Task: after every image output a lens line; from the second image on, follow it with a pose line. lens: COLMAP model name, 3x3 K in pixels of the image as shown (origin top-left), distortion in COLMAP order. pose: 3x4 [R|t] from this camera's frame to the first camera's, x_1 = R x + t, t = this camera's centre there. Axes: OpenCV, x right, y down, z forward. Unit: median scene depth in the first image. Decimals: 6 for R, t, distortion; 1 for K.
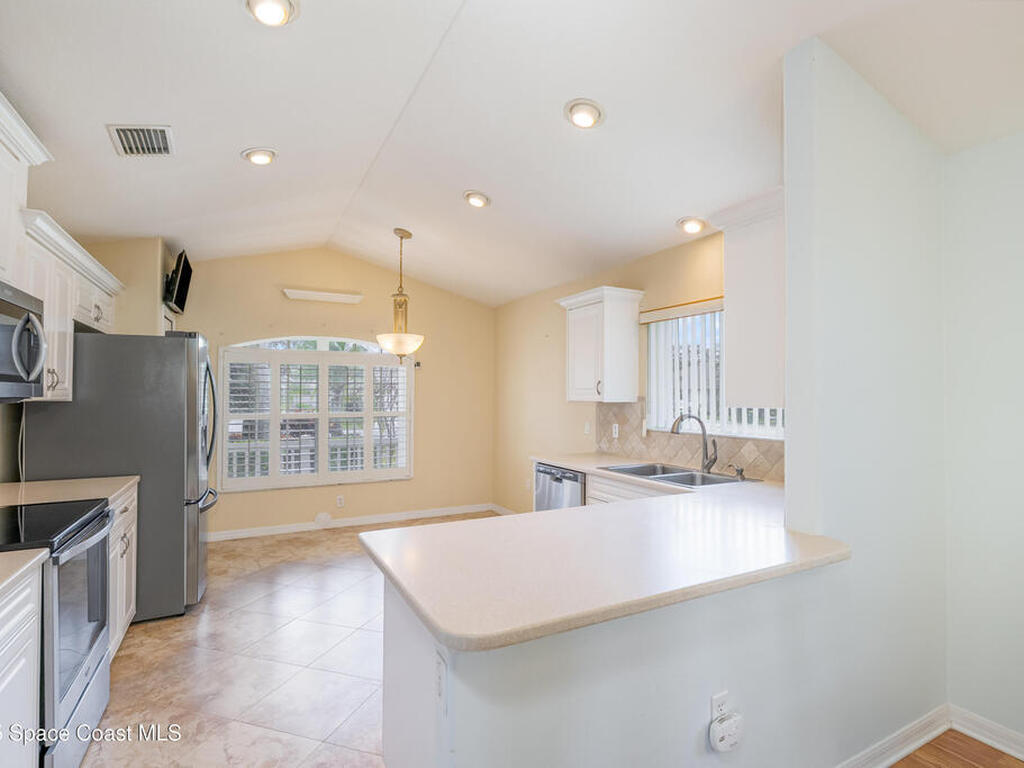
lens RADIAL K [[500.4, 0, 512.0], [0, 500.4, 384.0], [0, 0, 1]] dist [-0.000112, -0.000022]
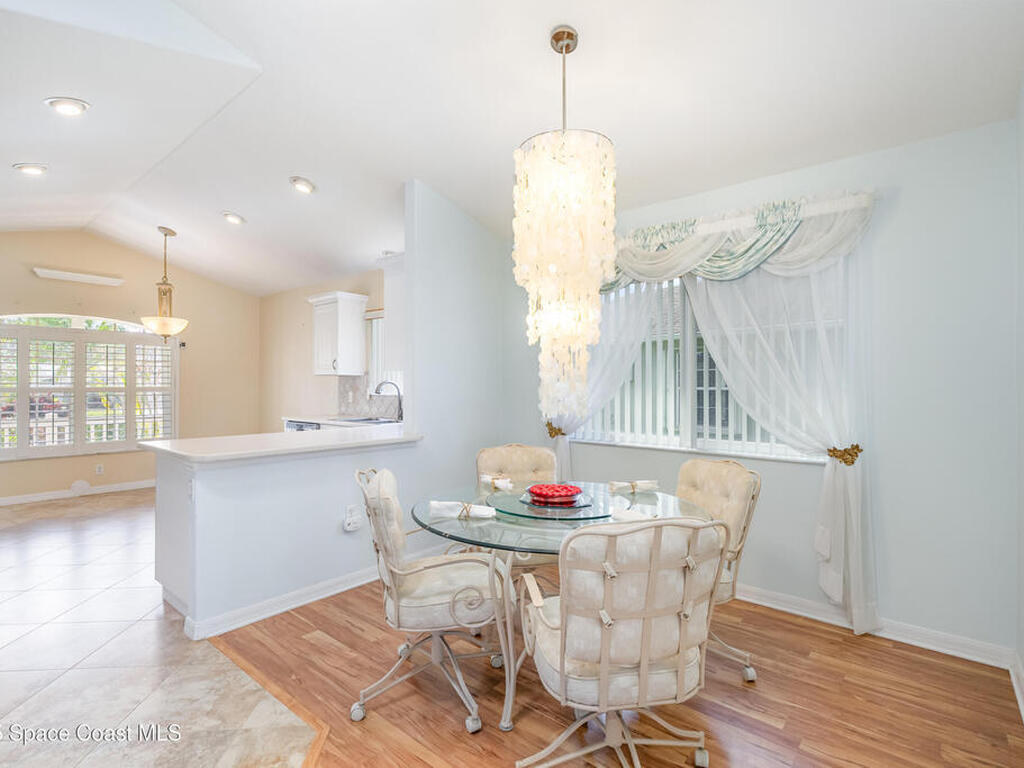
lens RADIAL K [[502.0, 0, 500.3], [0, 502.0, 385.2], [0, 0, 1]] dist [0.000975, 0.000554]
pose [[0.931608, 0.003496, 0.363448, 0.085711], [-0.011174, 0.999757, 0.019023, 0.029350], [-0.363293, -0.021784, 0.931420, -0.401631]]
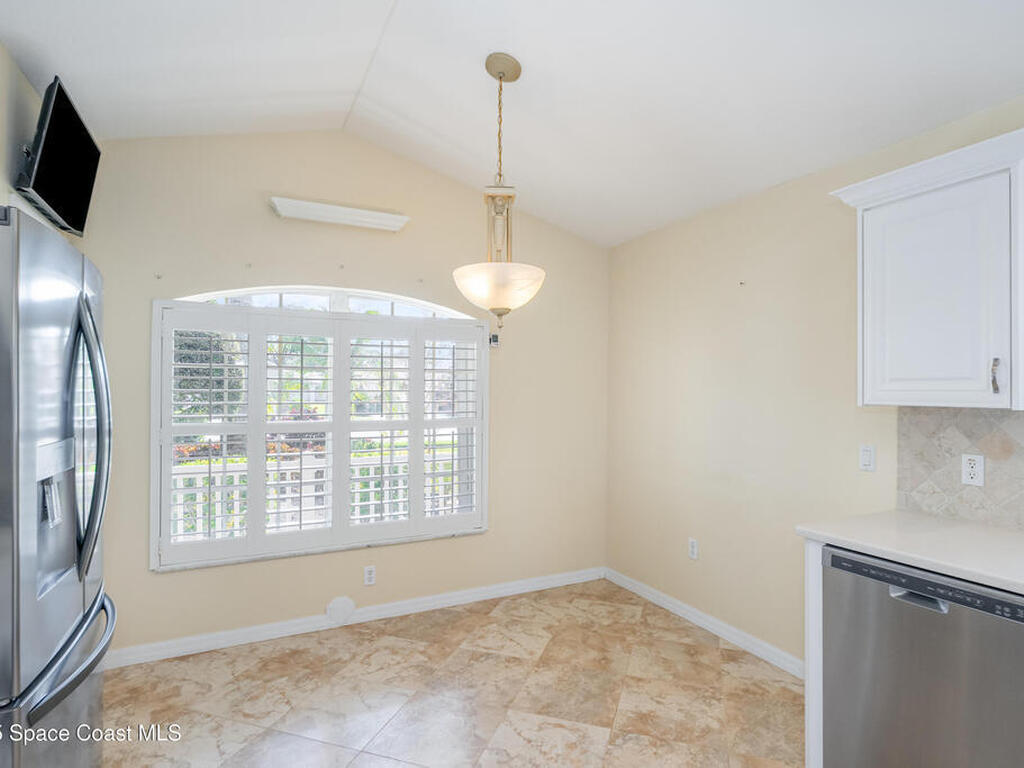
lens RADIAL K [[556.7, 0, 512.0], [0, 556.7, 384.0], [0, 0, 1]] dist [-0.025131, 0.000407]
pose [[0.999362, 0.004268, -0.035448, -0.195235], [-0.003829, 0.999915, 0.012447, 0.008206], [0.035498, -0.012303, 0.999294, 0.460269]]
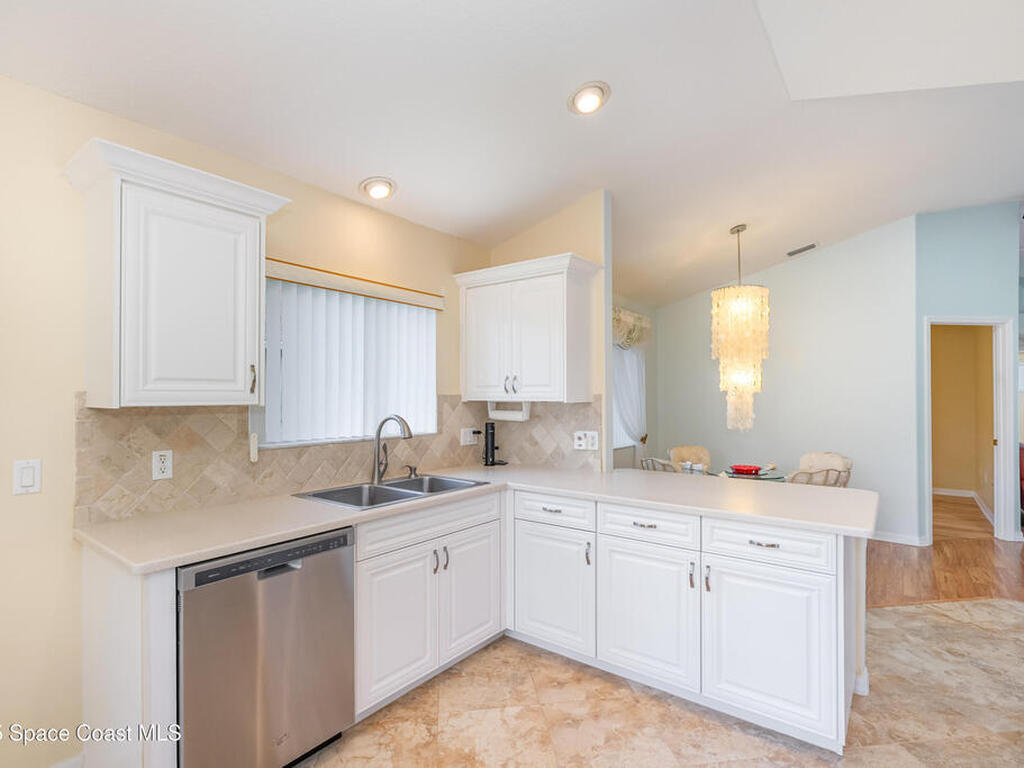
lens RADIAL K [[518.0, 0, 512.0], [0, 518.0, 396.5], [0, 0, 1]] dist [-0.002216, -0.000310]
pose [[-0.422654, -0.005317, 0.906275, -0.389045], [-0.020597, 0.999781, -0.003740, 0.019394], [-0.906057, -0.020247, -0.422671, 0.870330]]
